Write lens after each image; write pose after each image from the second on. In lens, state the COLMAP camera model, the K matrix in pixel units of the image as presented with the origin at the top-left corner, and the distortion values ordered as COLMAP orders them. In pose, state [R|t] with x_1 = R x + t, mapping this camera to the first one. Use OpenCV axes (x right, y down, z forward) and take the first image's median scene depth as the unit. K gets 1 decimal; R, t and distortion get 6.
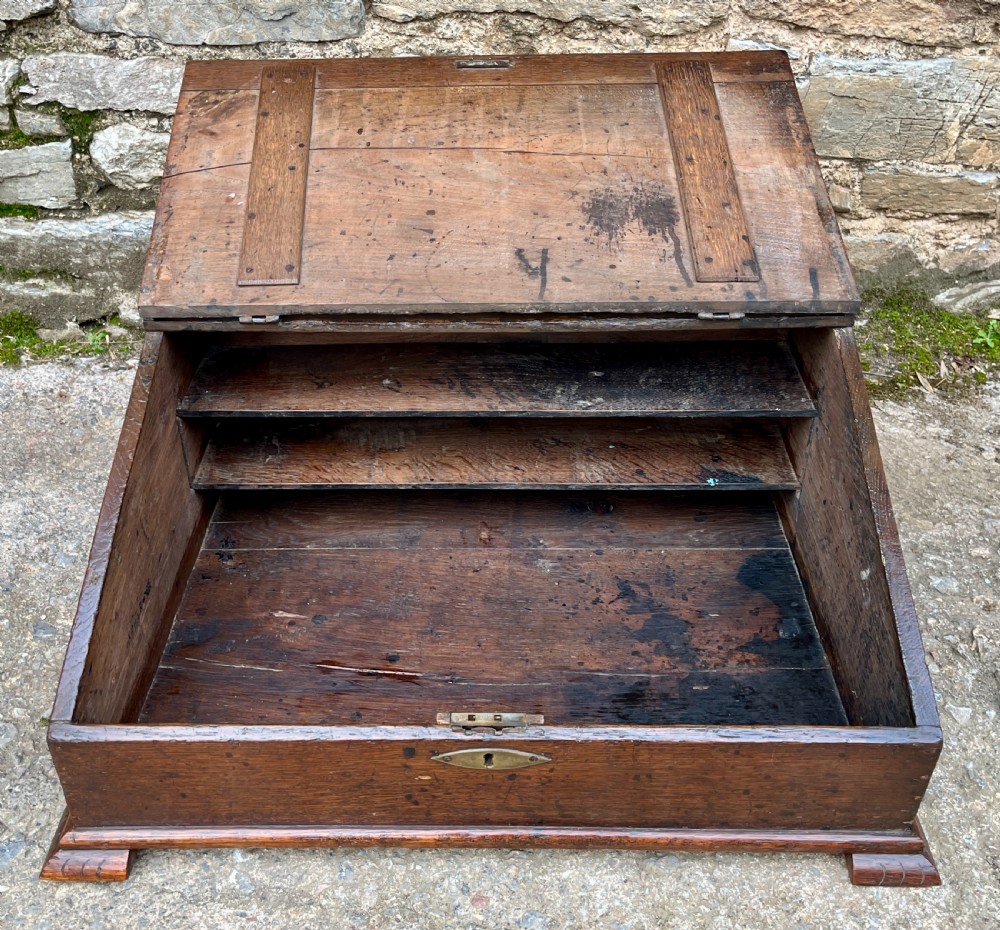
lens RADIAL K [[1122.4, 0, 466.0], [0, 1122.4, 414.3], [0, 0, 1]] dist [0.030339, 0.000000]
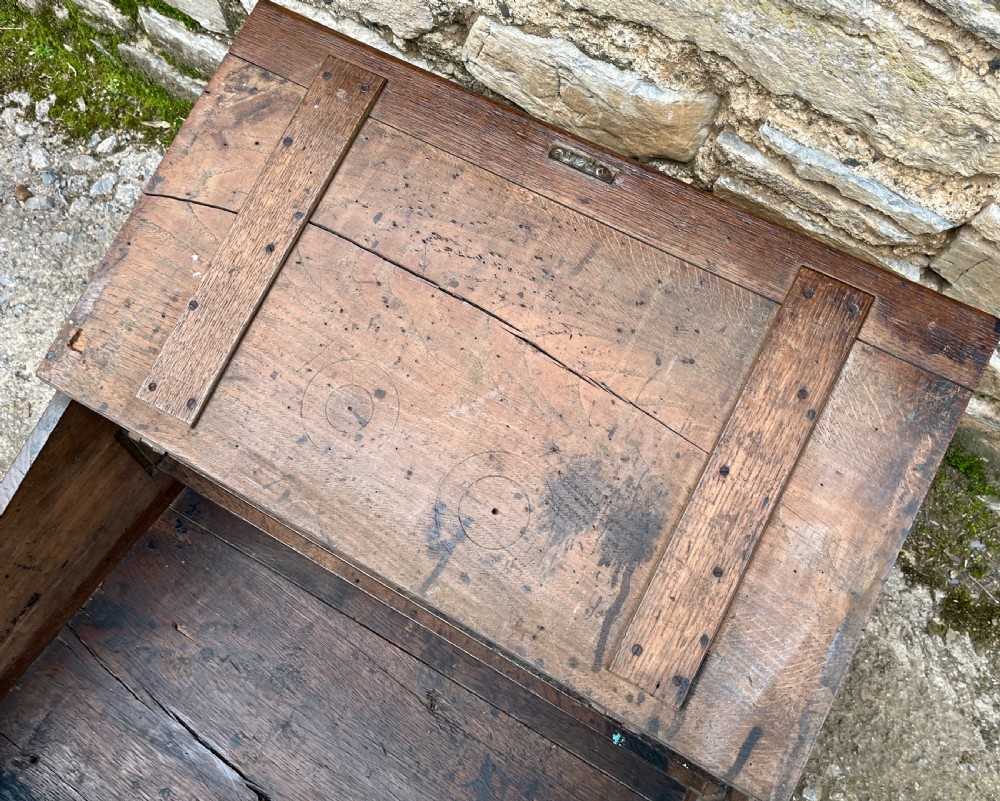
lens RADIAL K [[894.5, 0, 527.6], [0, 894.5, 387.9], [0, 0, 1]] dist [0.044967, -0.061043]
pose [[0.874444, 0.446933, -0.188677, 0.143174], [-0.312316, 0.816237, 0.486021, -0.421462], [0.371224, -0.366072, 0.853337, 0.400864]]
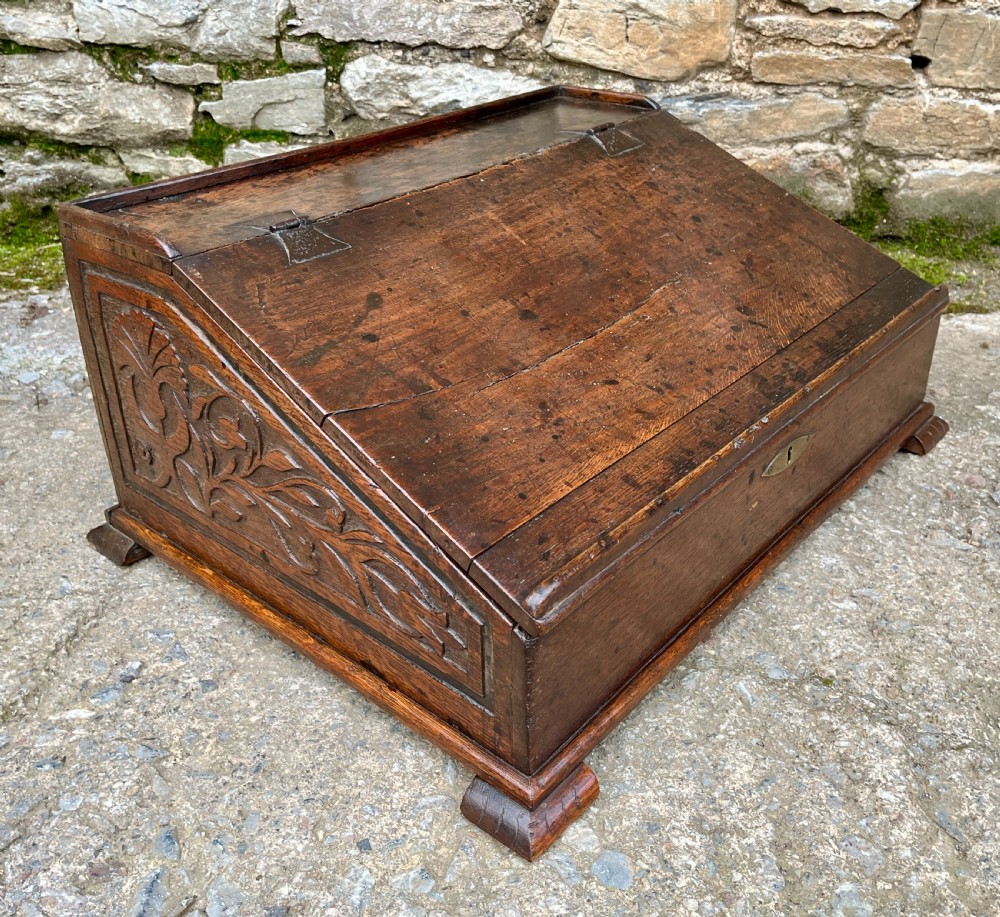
lens RADIAL K [[1069.9, 0, 497.4], [0, 1069.9, 397.7], [0, 0, 1]] dist [0.025160, 0.000000]
pose [[0.993838, 0.042682, -0.102299, -0.057965], [-0.056331, 0.989313, -0.134484, 0.232214], [0.095466, 0.139418, 0.985621, 0.000990]]
